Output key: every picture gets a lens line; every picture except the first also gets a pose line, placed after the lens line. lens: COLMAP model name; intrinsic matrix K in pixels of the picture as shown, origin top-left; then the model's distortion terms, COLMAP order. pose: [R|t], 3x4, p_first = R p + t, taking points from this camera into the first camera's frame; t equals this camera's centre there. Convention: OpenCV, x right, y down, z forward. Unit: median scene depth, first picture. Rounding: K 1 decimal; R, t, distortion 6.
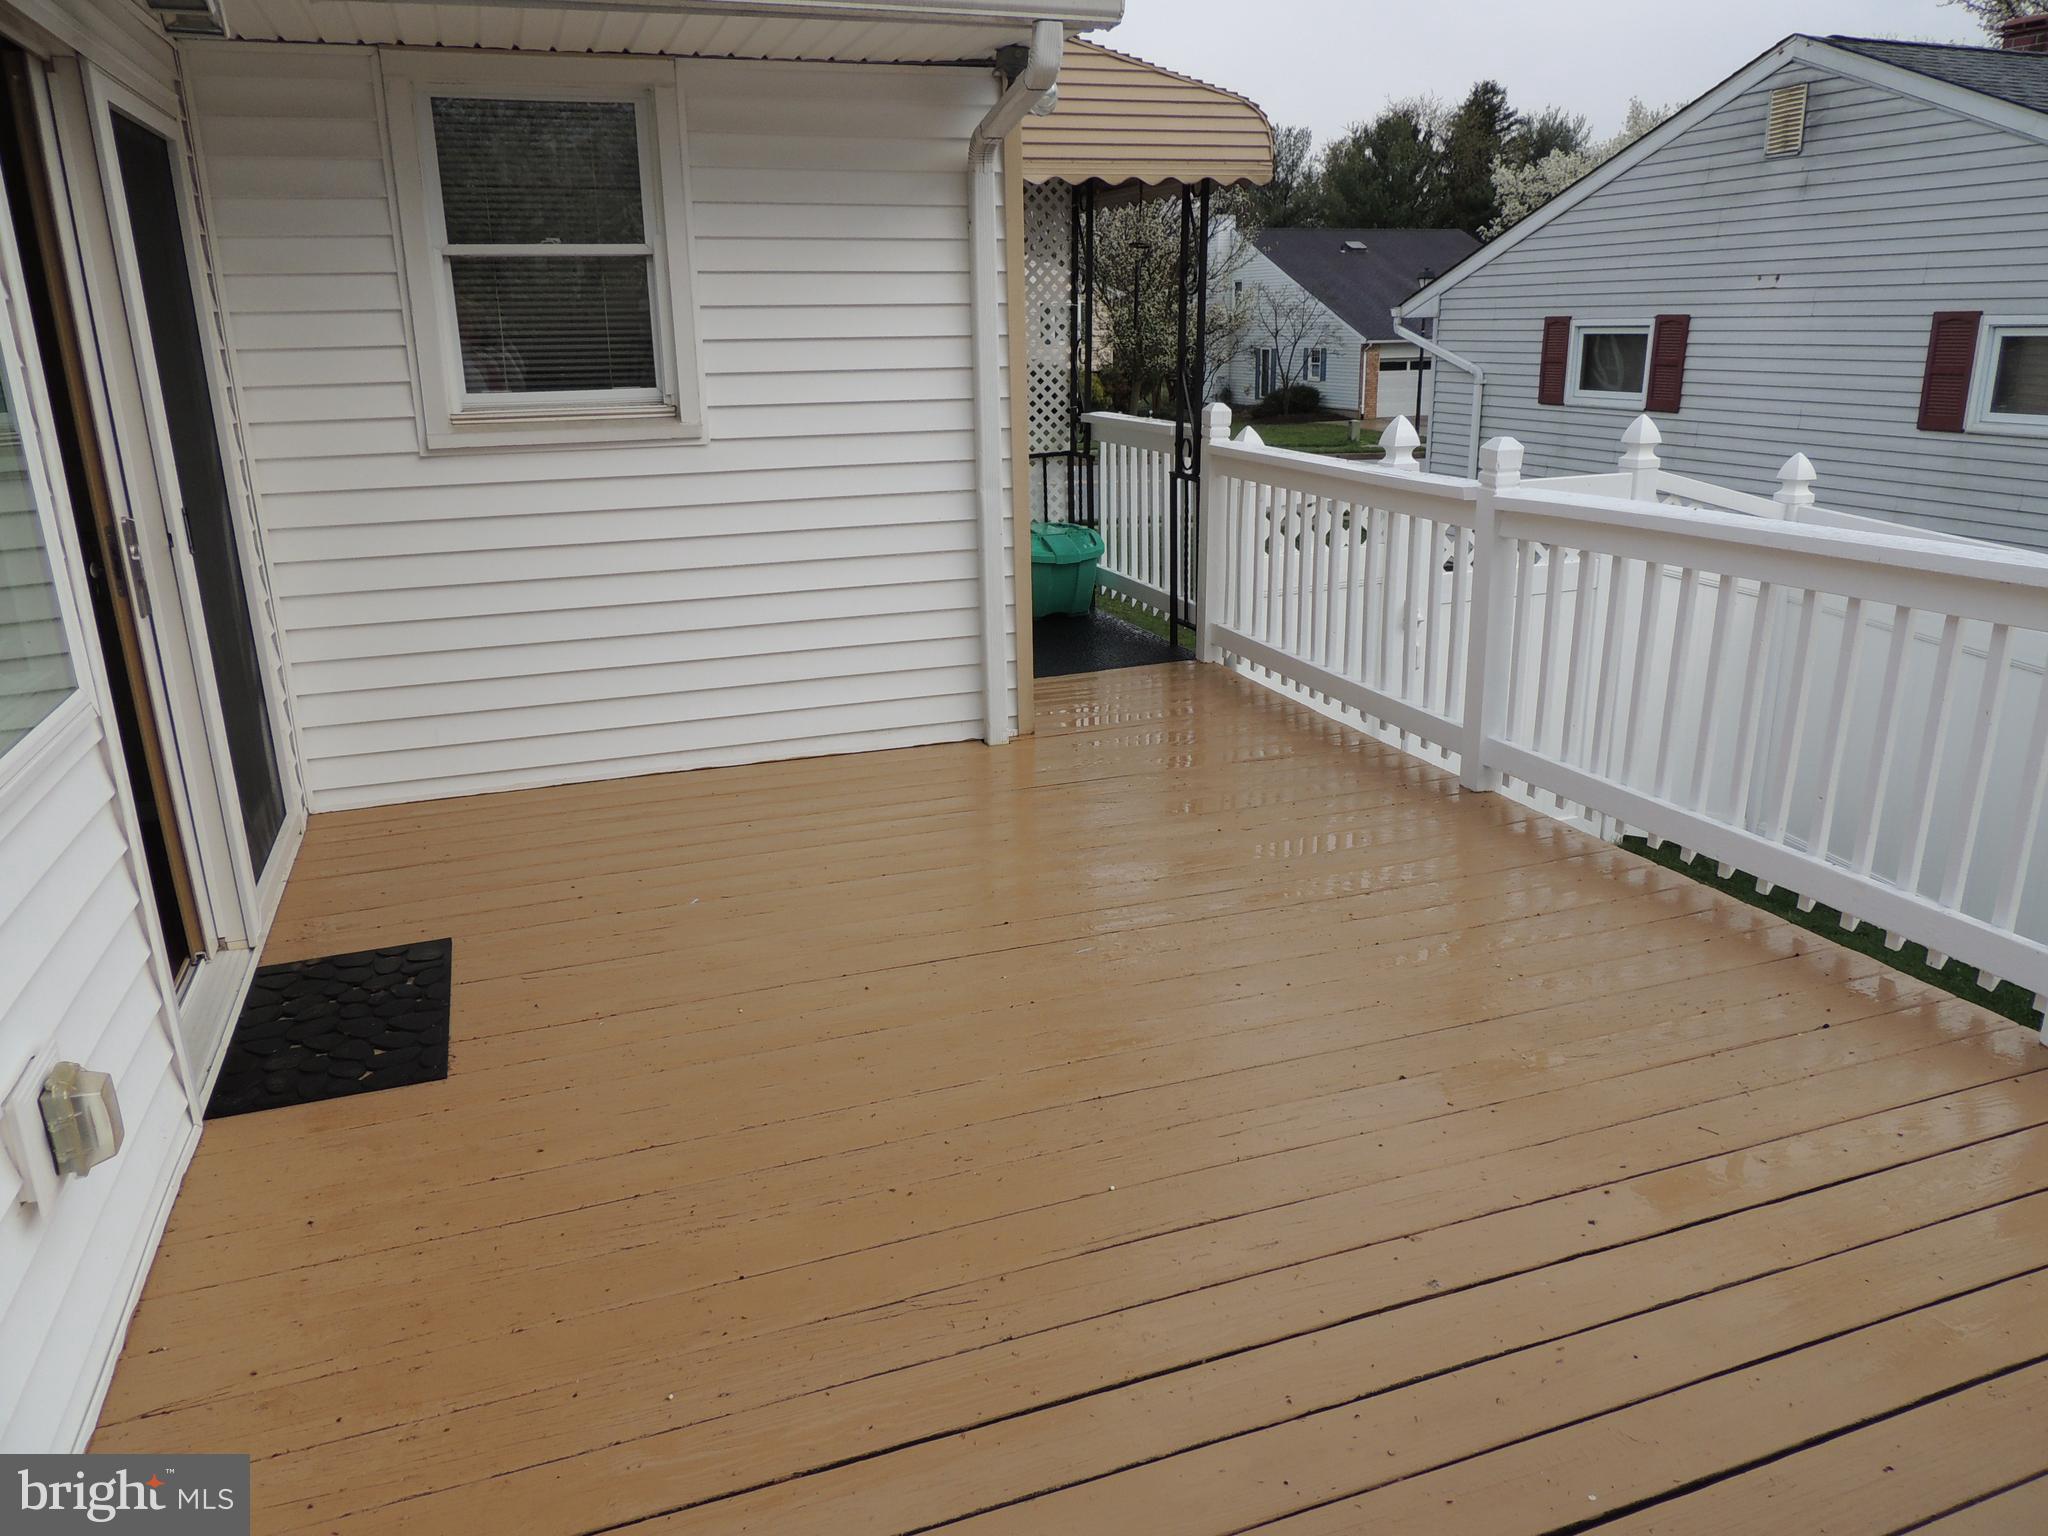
lens RADIAL K [[1463.1, 0, 1037.0], [0, 1463.1, 771.1], [0, 0, 1]] dist [-0.016254, 0.005277]
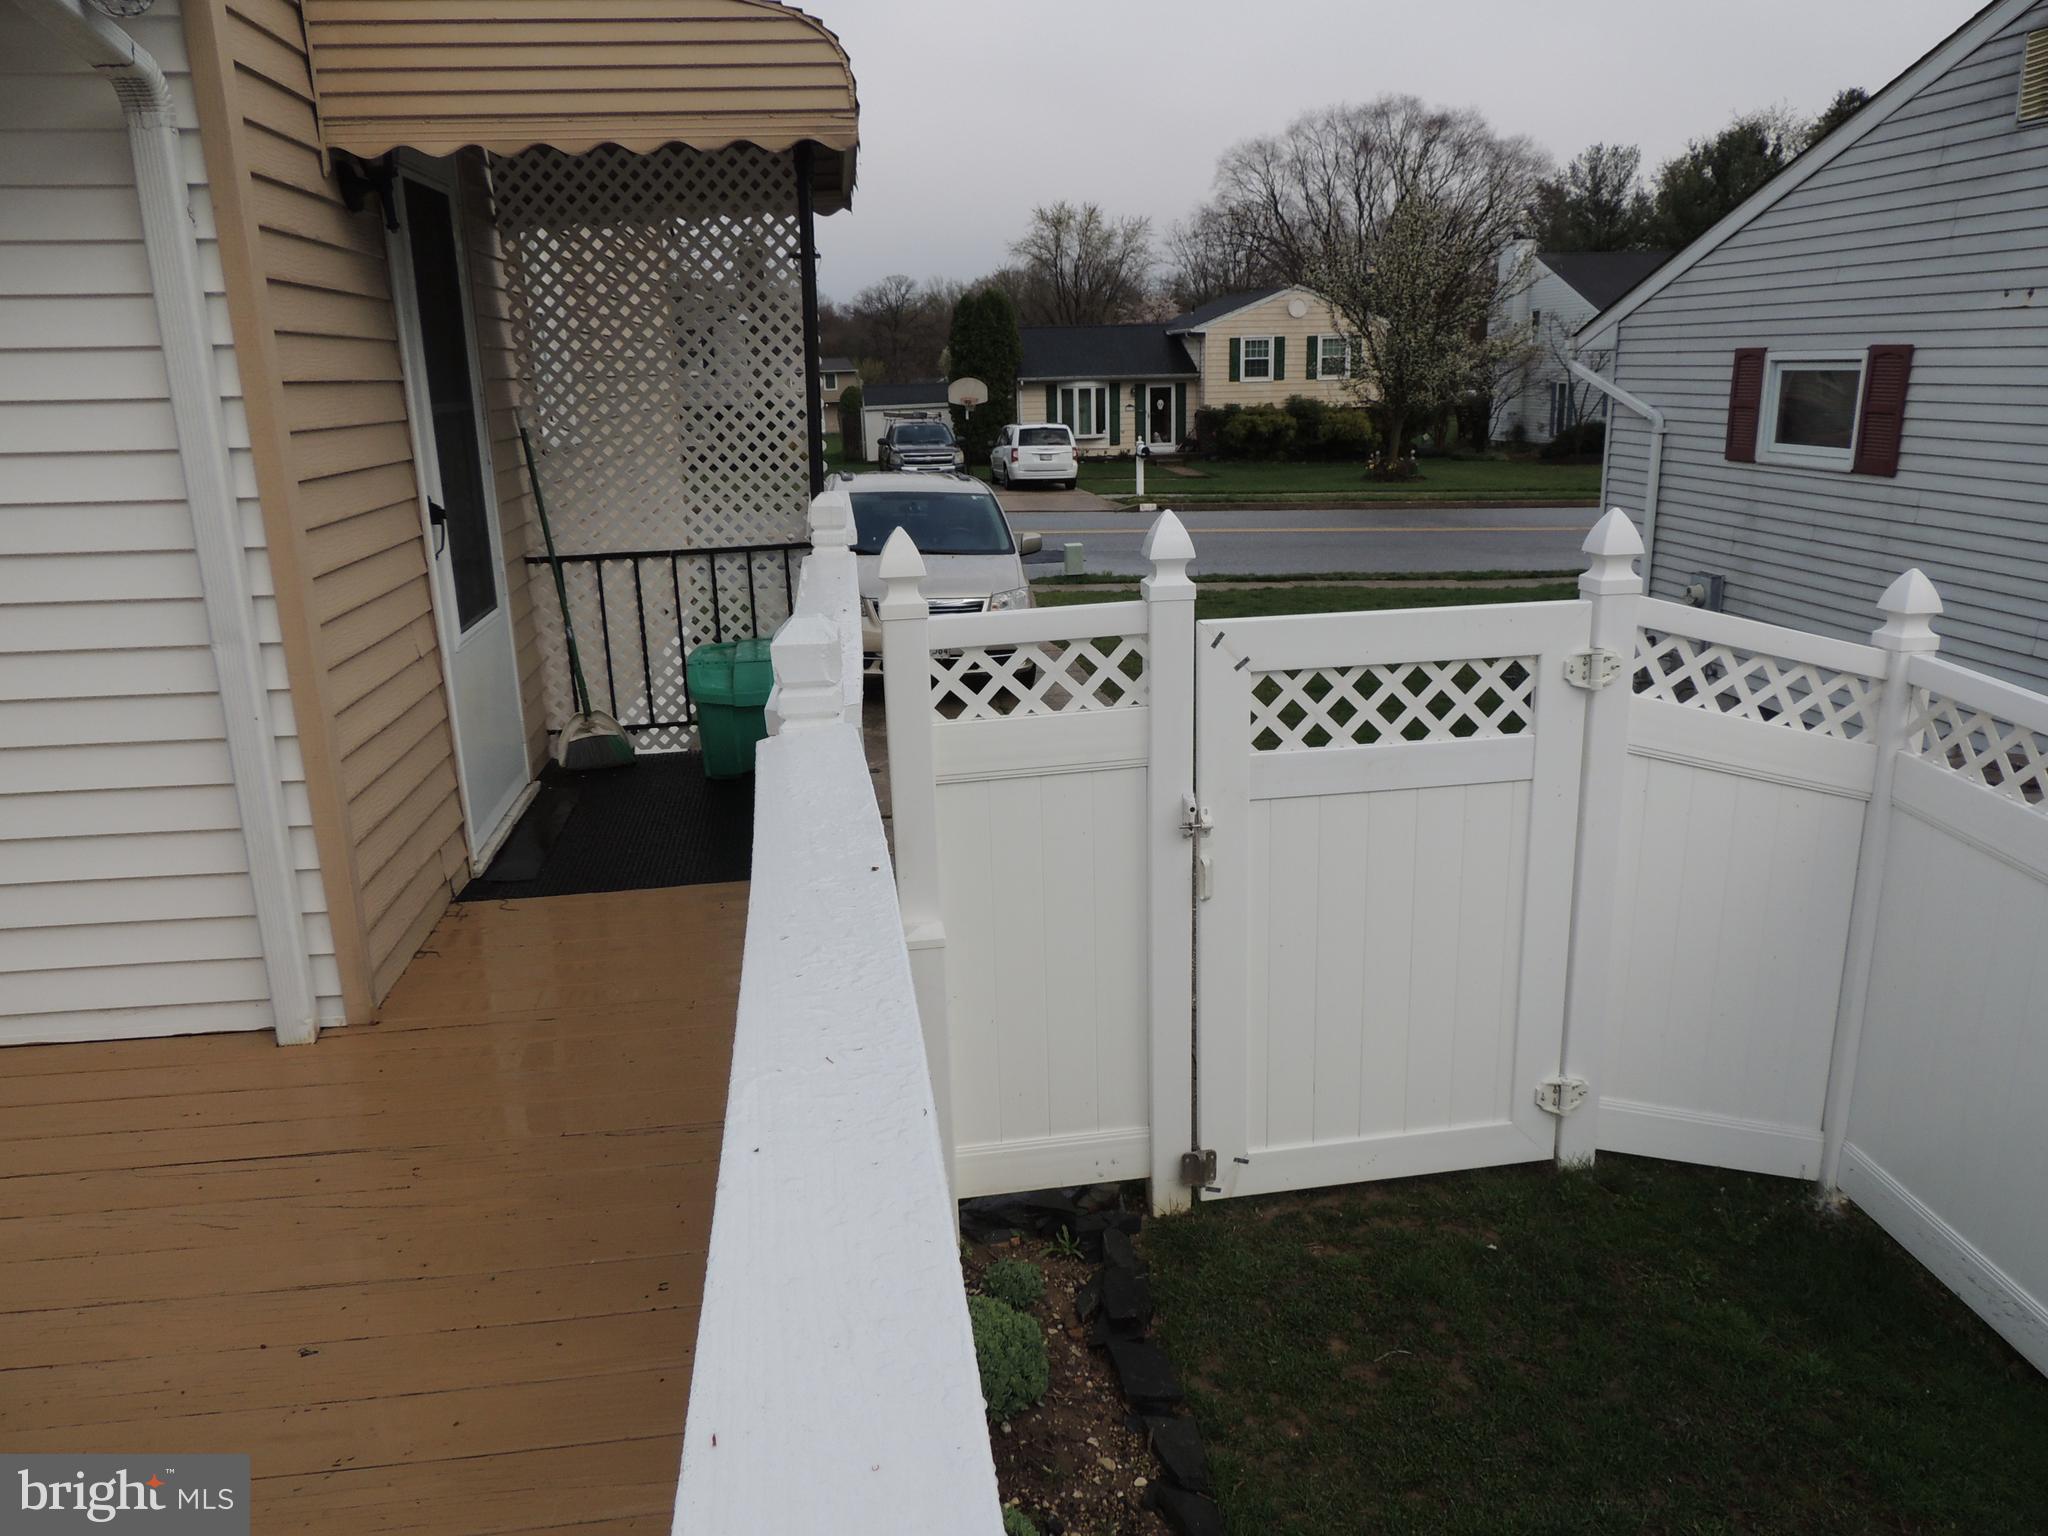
lens RADIAL K [[1456.5, 0, 1035.7], [0, 1456.5, 740.1], [0, 0, 1]] dist [0.037094, -0.042426]
pose [[0.977556, 0.052183, -0.204111, 0.157833], [-0.060435, 0.997579, -0.034405, -0.055847], [0.201821, 0.045968, 0.978343, 0.175373]]
